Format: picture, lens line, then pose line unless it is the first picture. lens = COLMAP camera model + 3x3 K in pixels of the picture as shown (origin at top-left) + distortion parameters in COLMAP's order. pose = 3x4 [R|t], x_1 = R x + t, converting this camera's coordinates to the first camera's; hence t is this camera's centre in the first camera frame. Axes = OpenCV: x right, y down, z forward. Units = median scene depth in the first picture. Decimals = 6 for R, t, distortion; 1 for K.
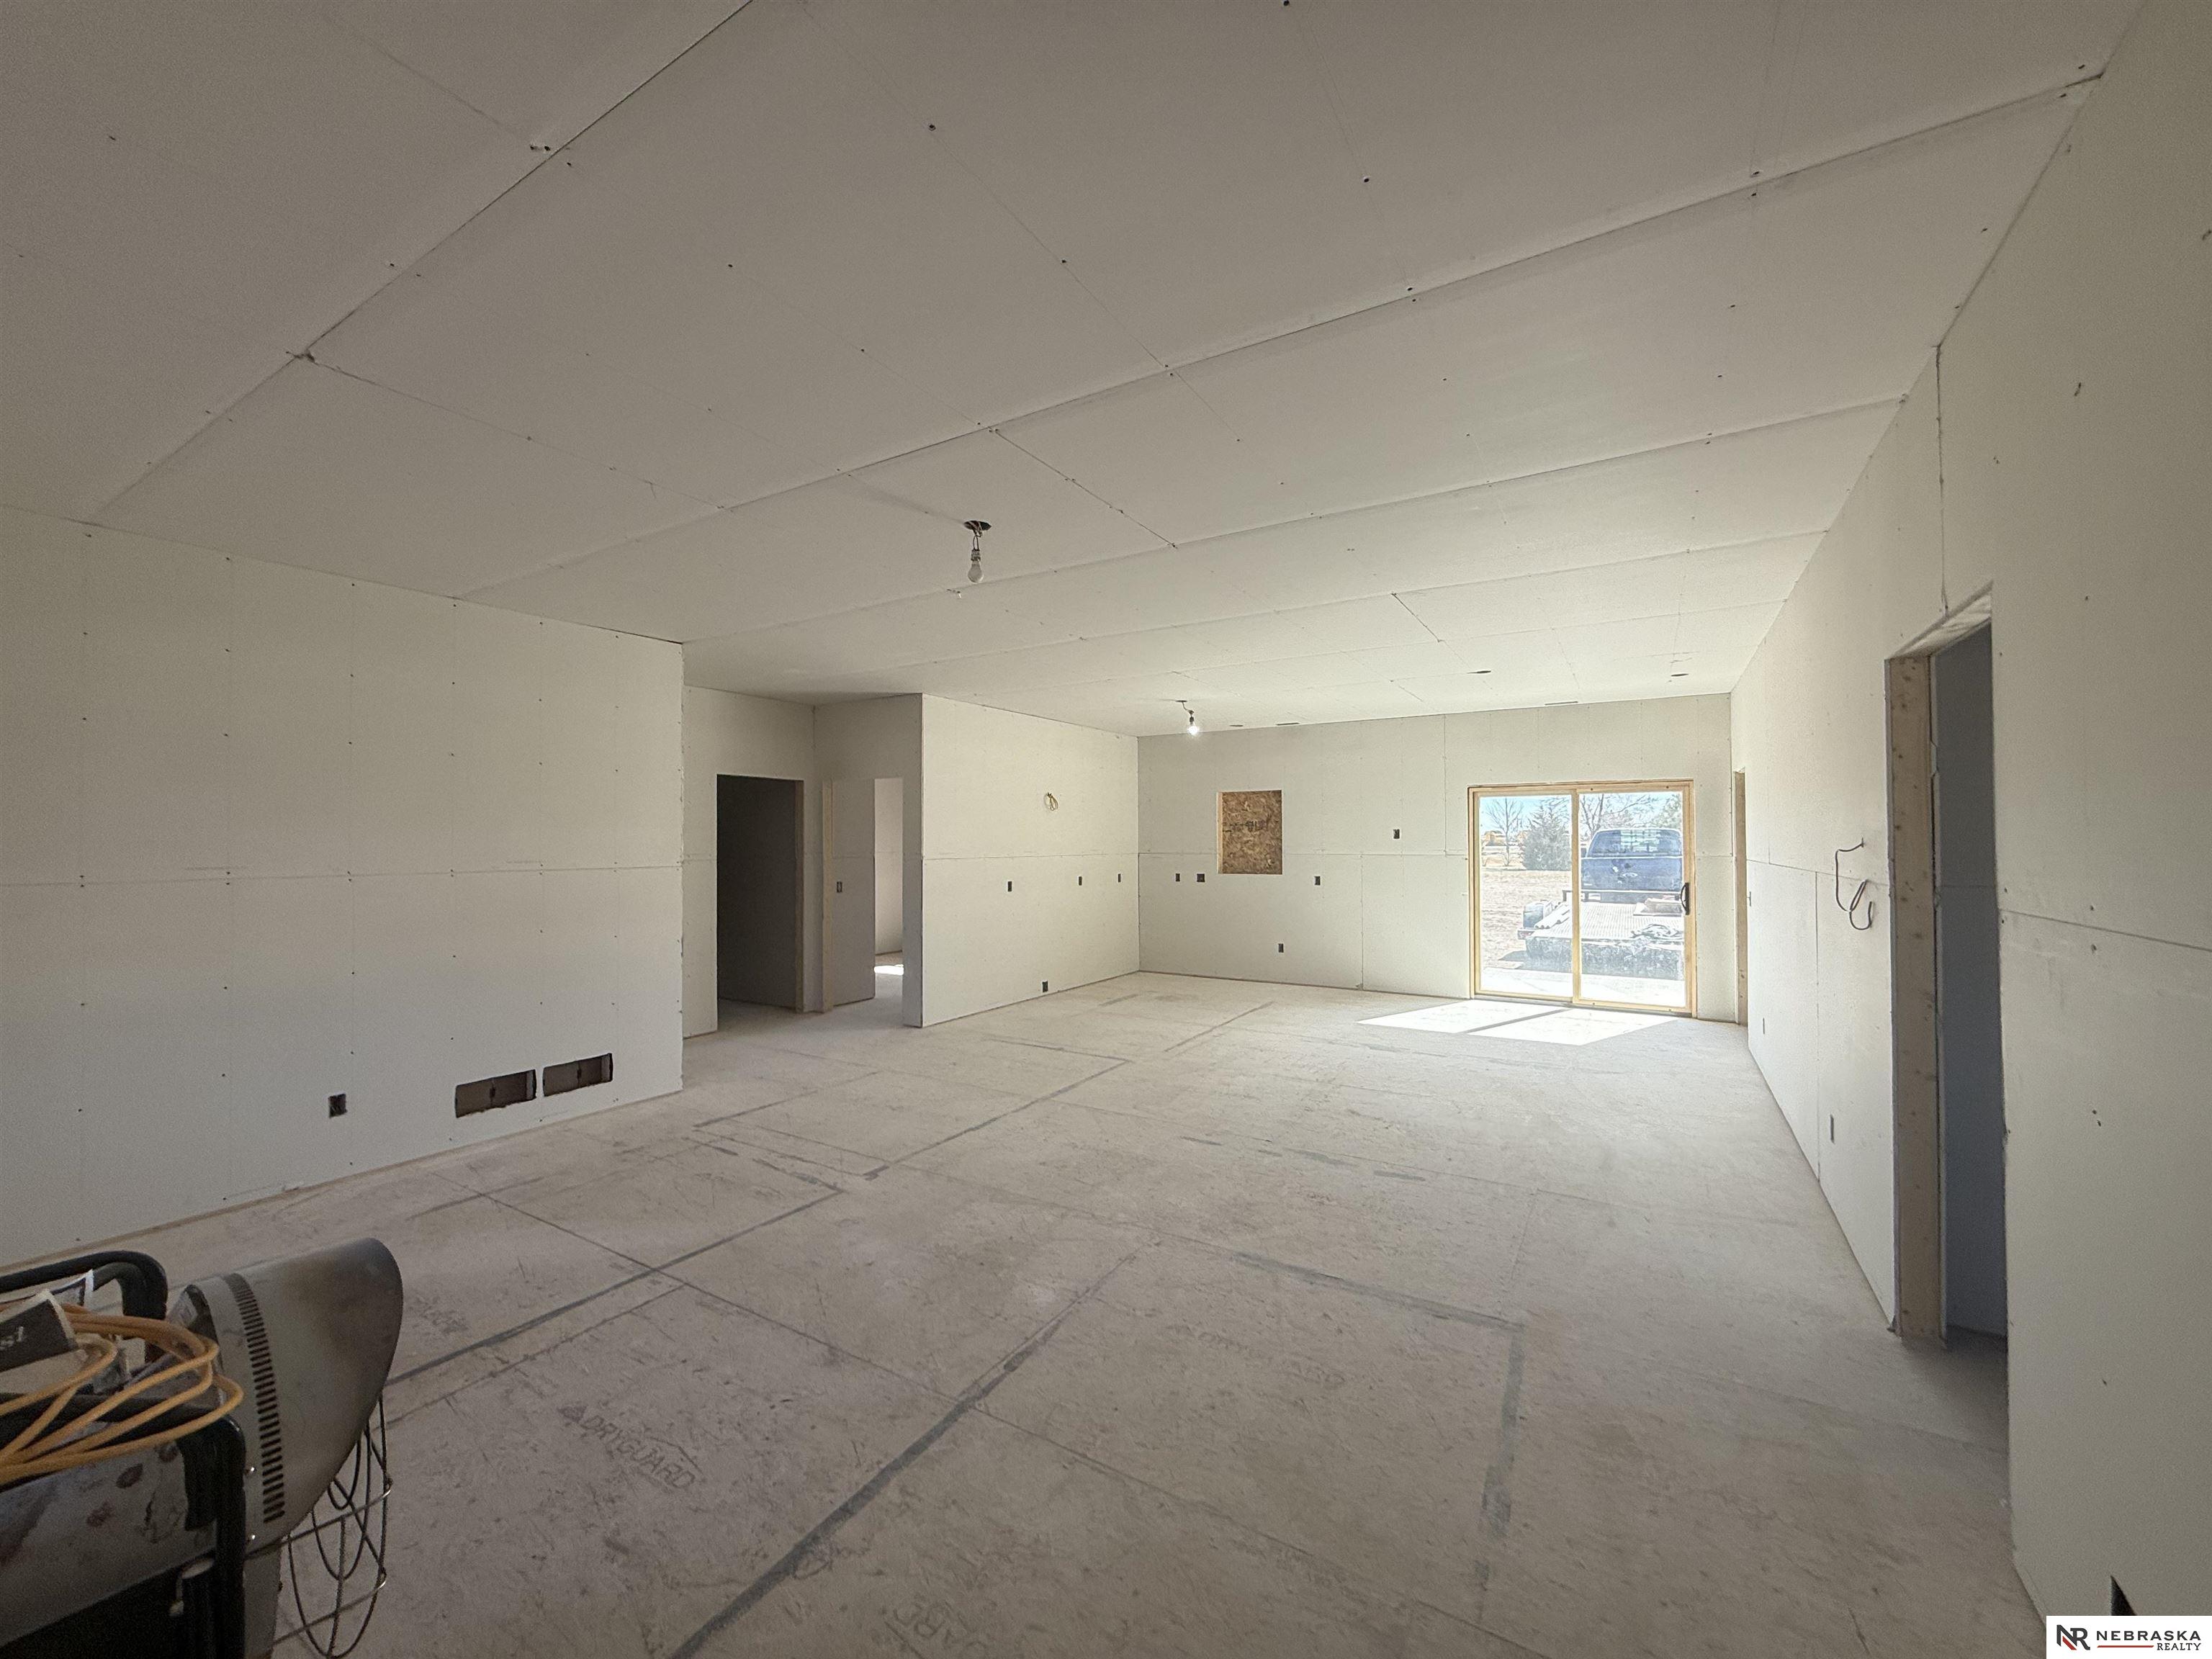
lens RADIAL K [[882.3, 0, 1102.1], [0, 882.3, 828.3], [0, 0, 1]] dist [-0.000303, 0.000401]
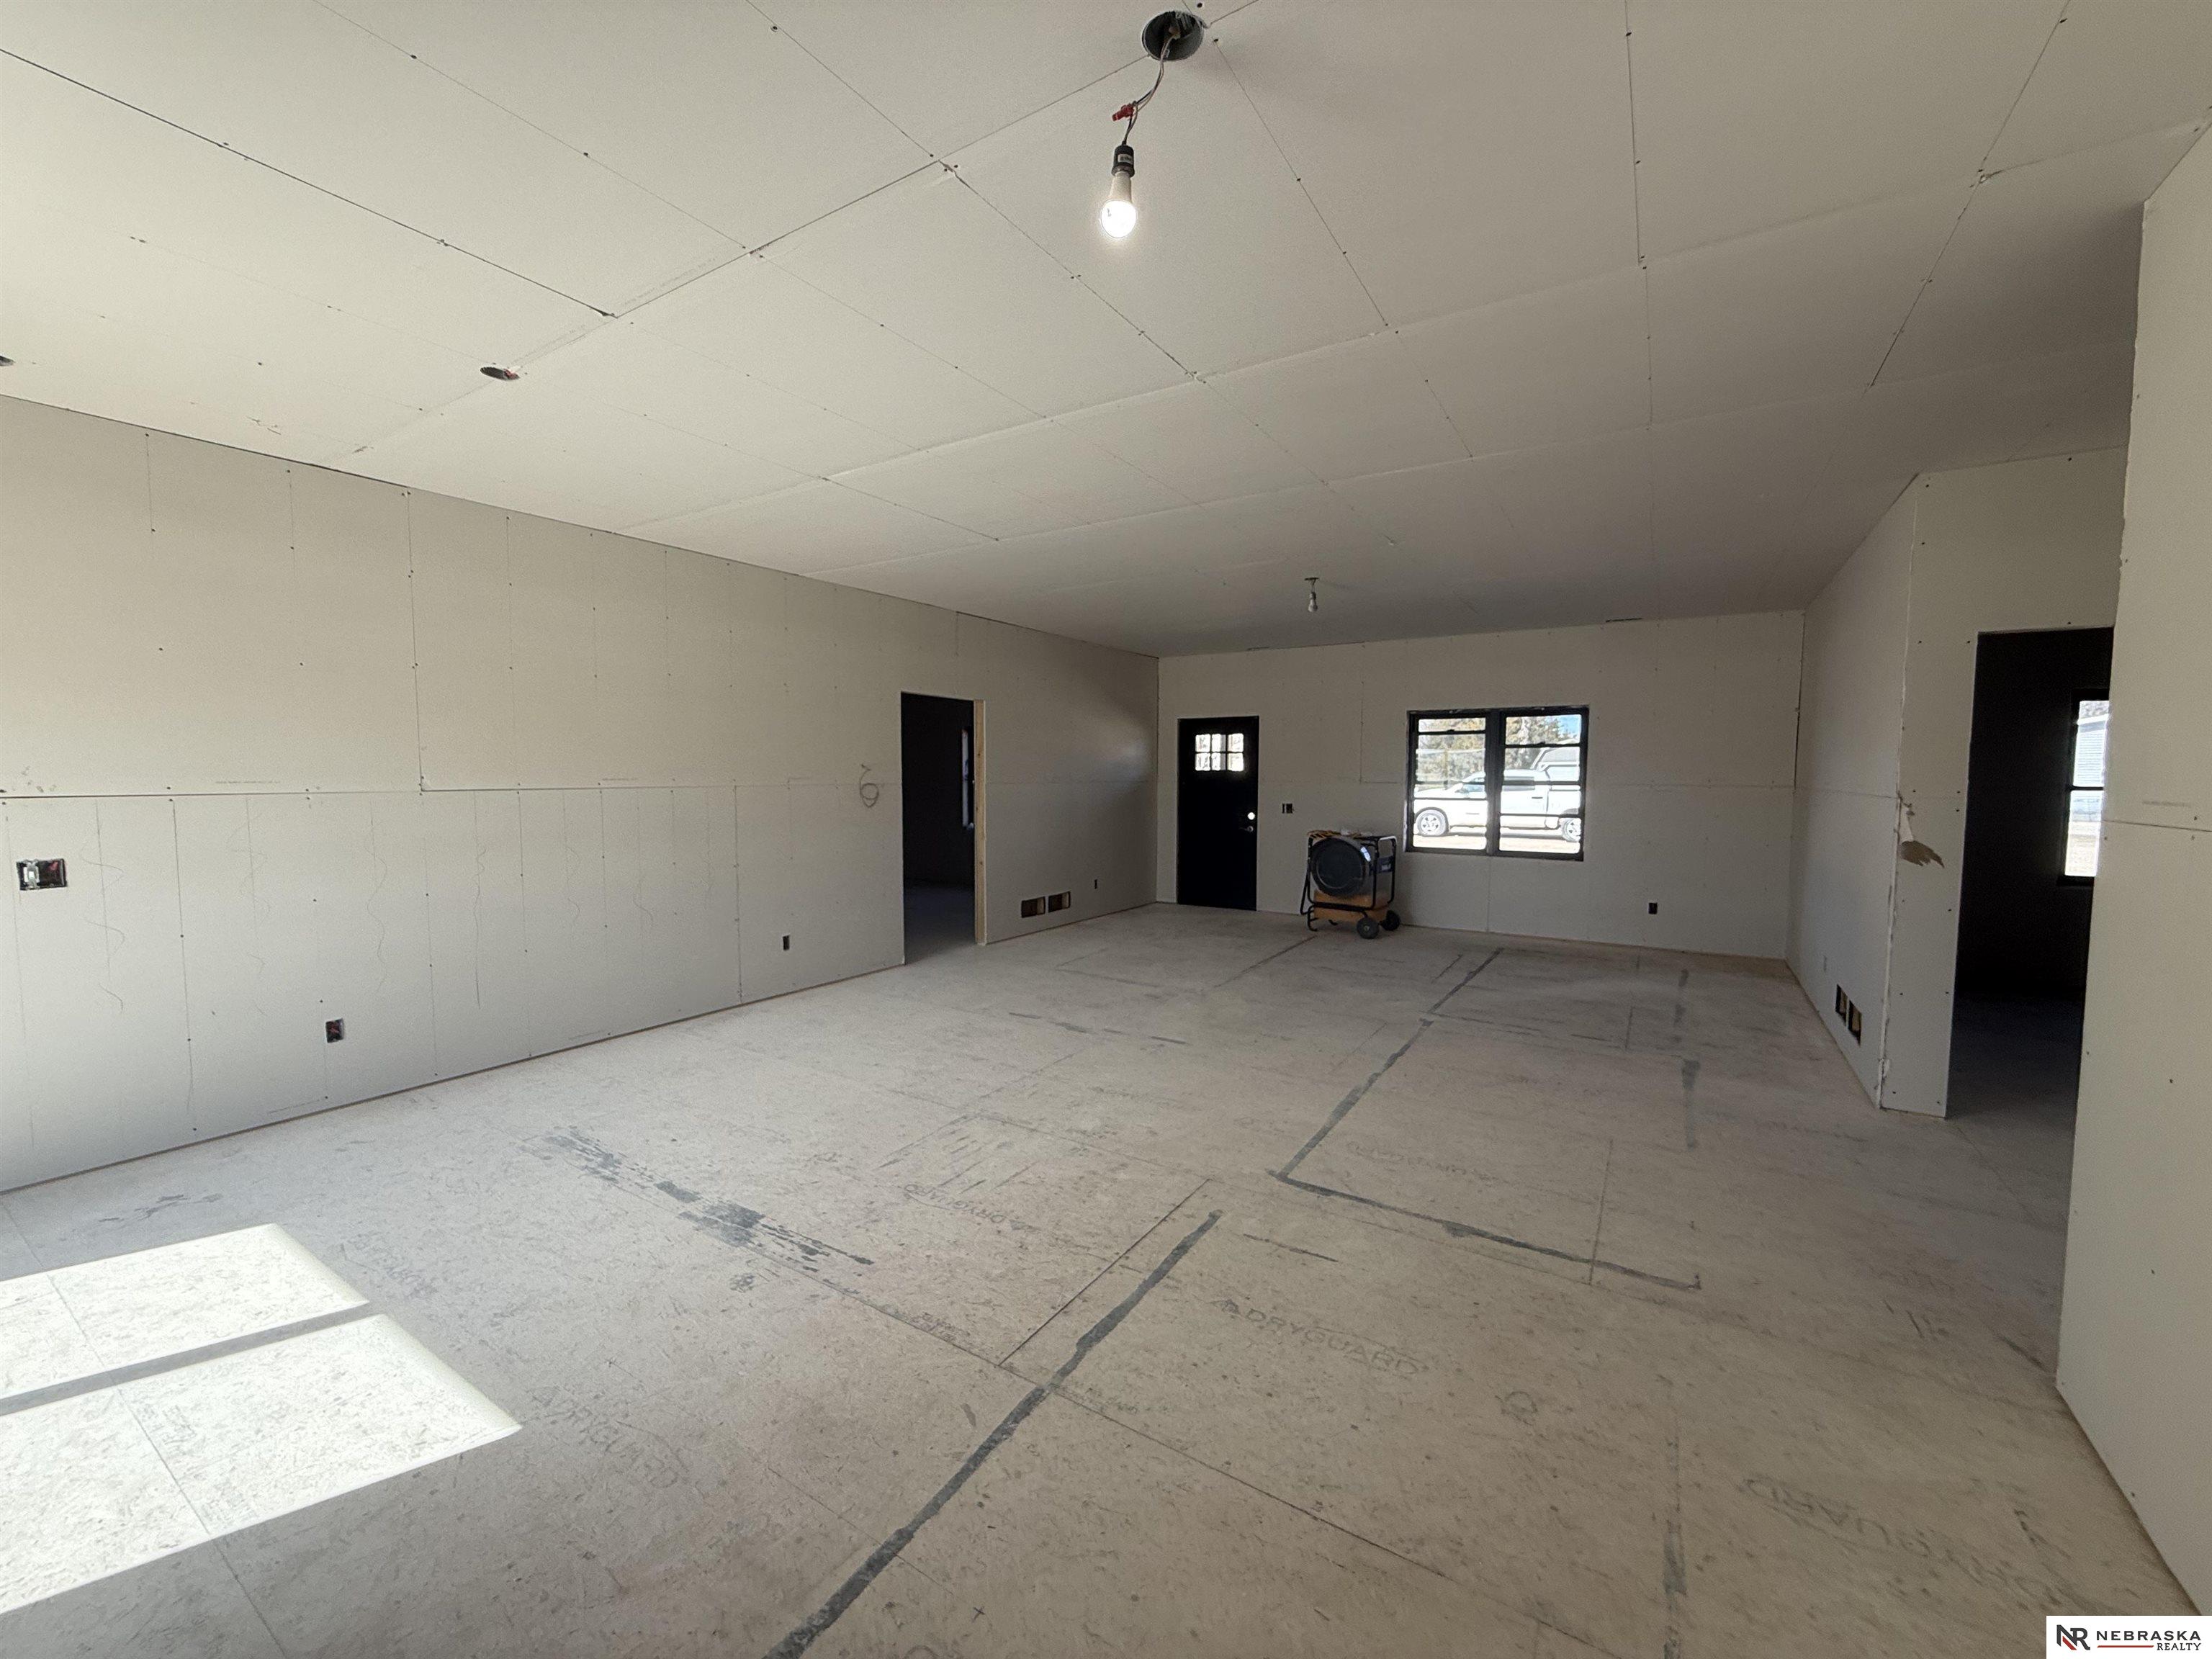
lens RADIAL K [[882.3, 0, 1102.1], [0, 882.3, 828.3], [0, 0, 1]] dist [-0.000303, 0.000401]
pose [[-0.999760, -0.004334, 0.021482, 0.219637], [-0.003364, 0.998981, 0.045005, 0.058561], [-0.021655, 0.044922, -0.998756, 2.638216]]
